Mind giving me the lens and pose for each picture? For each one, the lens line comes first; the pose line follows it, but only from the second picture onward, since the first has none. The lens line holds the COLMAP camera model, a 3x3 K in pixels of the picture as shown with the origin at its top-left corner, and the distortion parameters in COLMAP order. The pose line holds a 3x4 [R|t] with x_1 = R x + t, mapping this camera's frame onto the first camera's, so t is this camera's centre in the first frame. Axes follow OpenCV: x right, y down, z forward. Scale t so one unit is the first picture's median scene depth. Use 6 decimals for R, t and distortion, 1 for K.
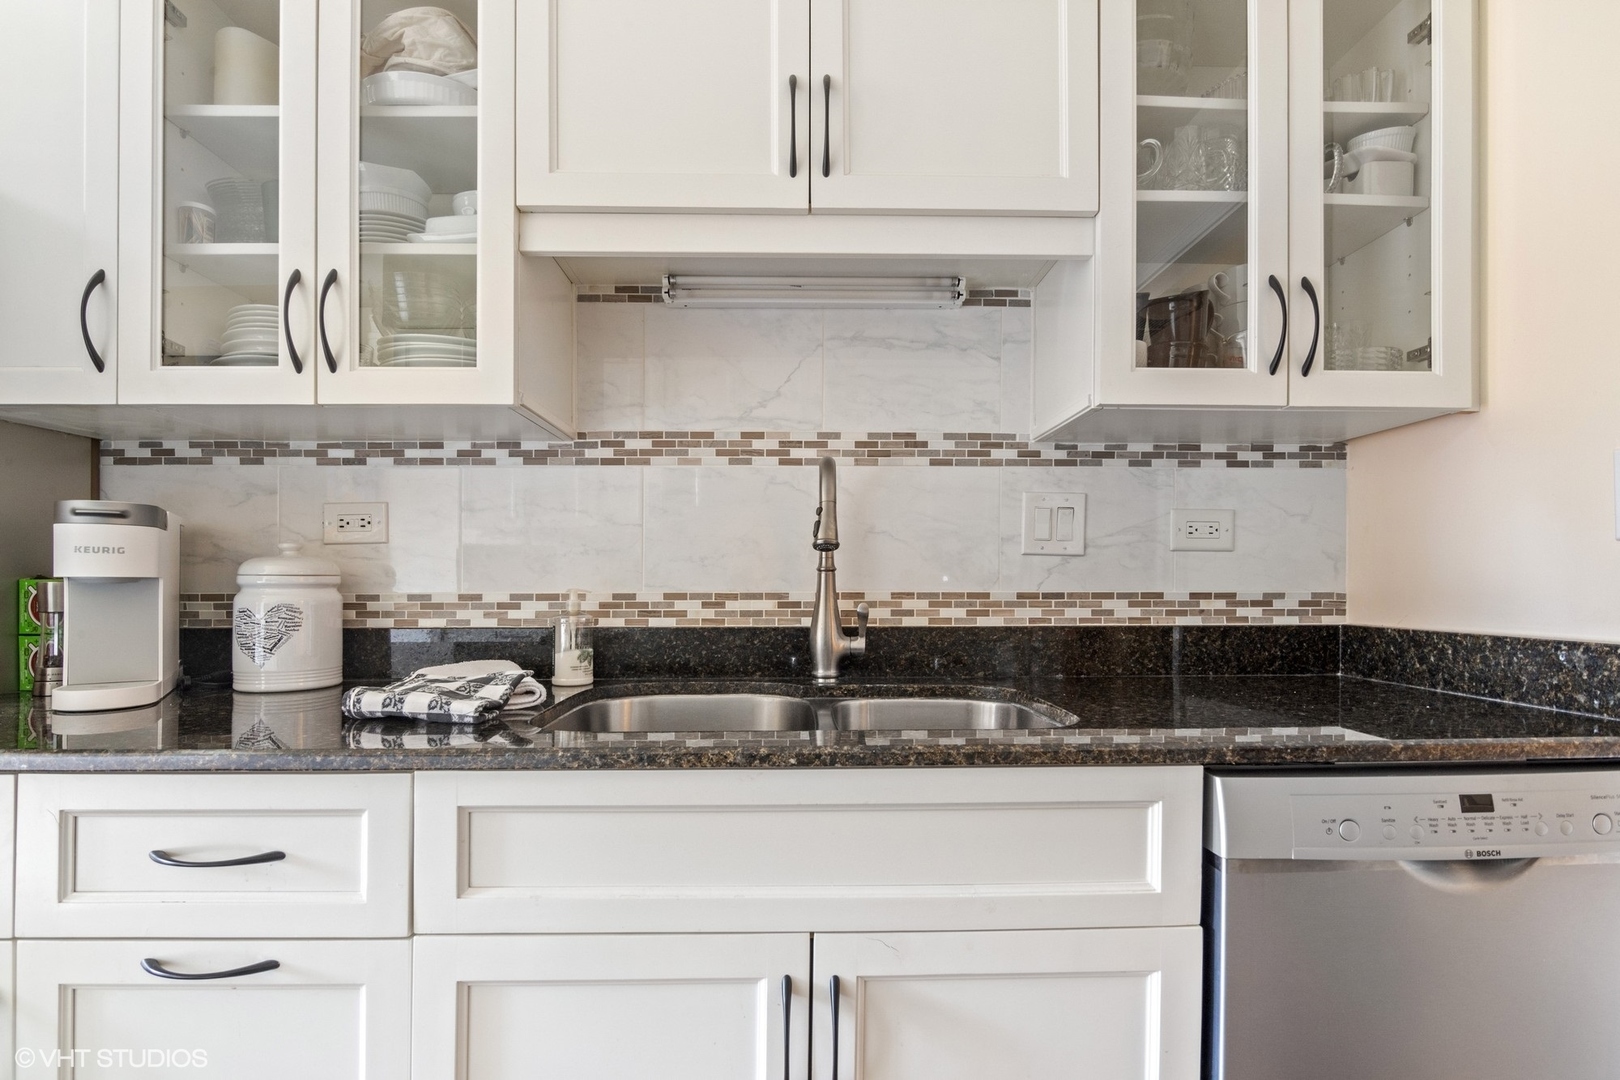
lens RADIAL K [[752.0, 0, 807.2], [0, 752.0, 588.9], [0, 0, 1]] dist [-0.015556, -0.000399]
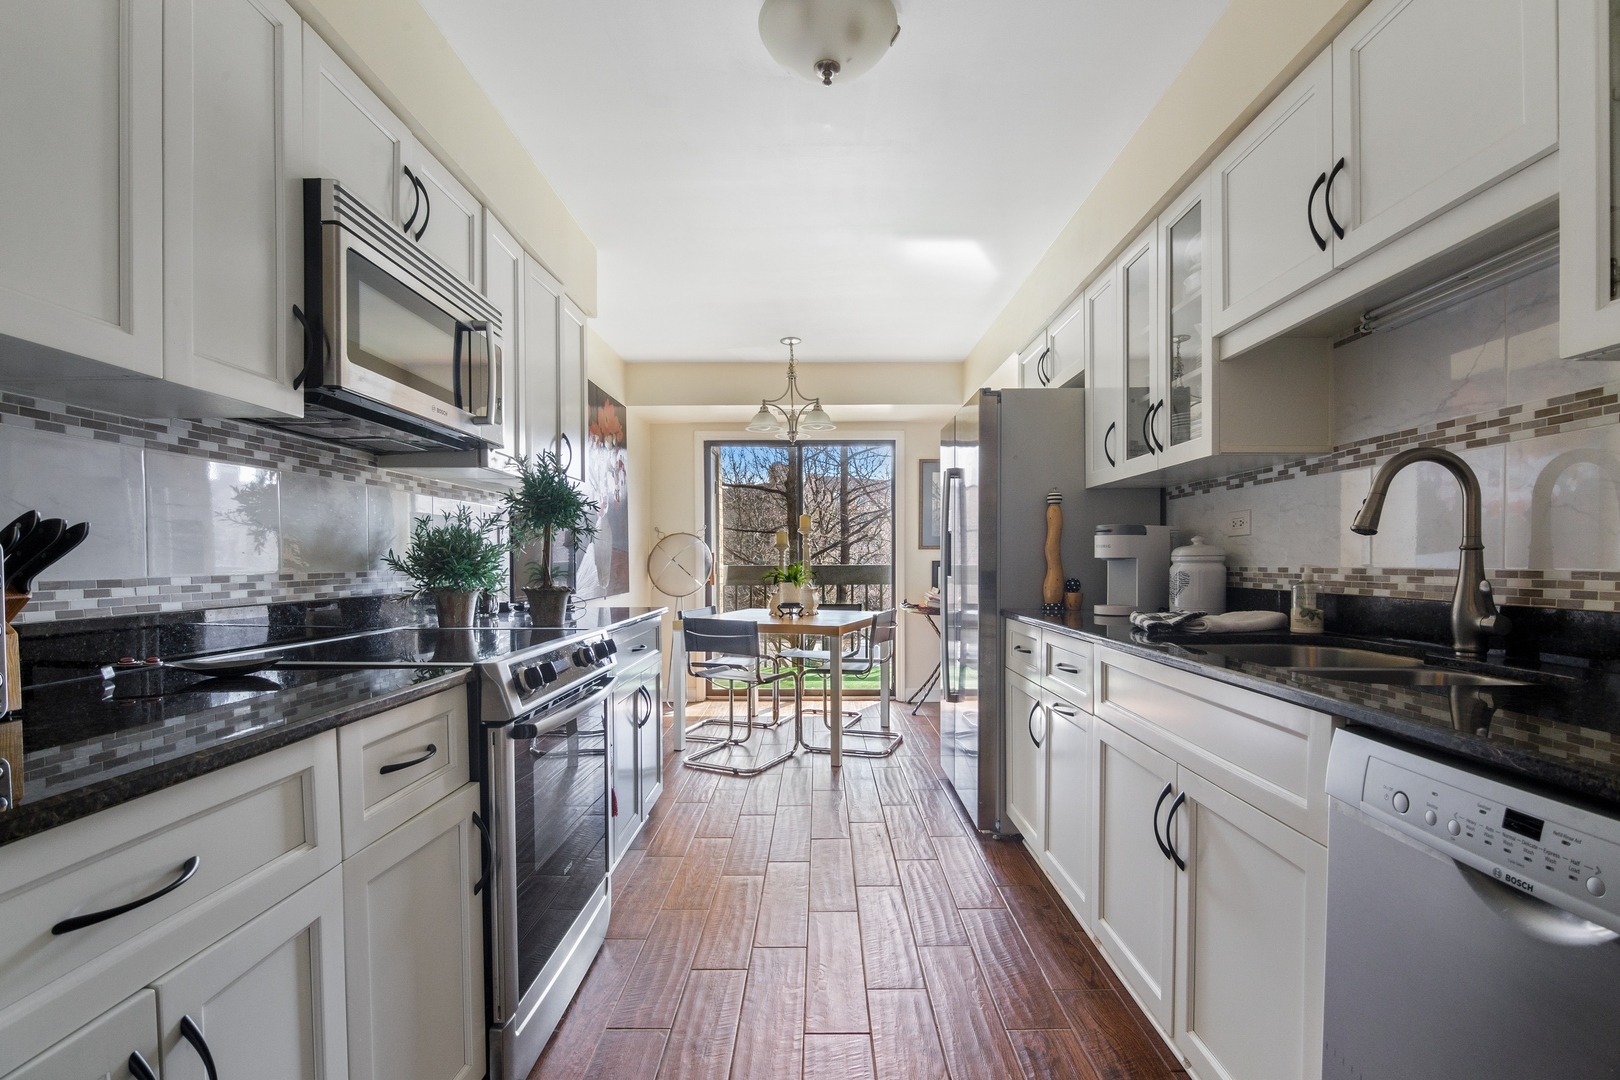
lens RADIAL K [[752.0, 0, 812.8], [0, 752.0, 542.1], [0, 0, 1]] dist [-0.015556, -0.000399]
pose [[-0.036785, -0.022118, -0.999078, 1.039438], [-0.006036, 0.999742, -0.021910, -0.005723], [0.999305, 0.005224, -0.036909, 0.126588]]
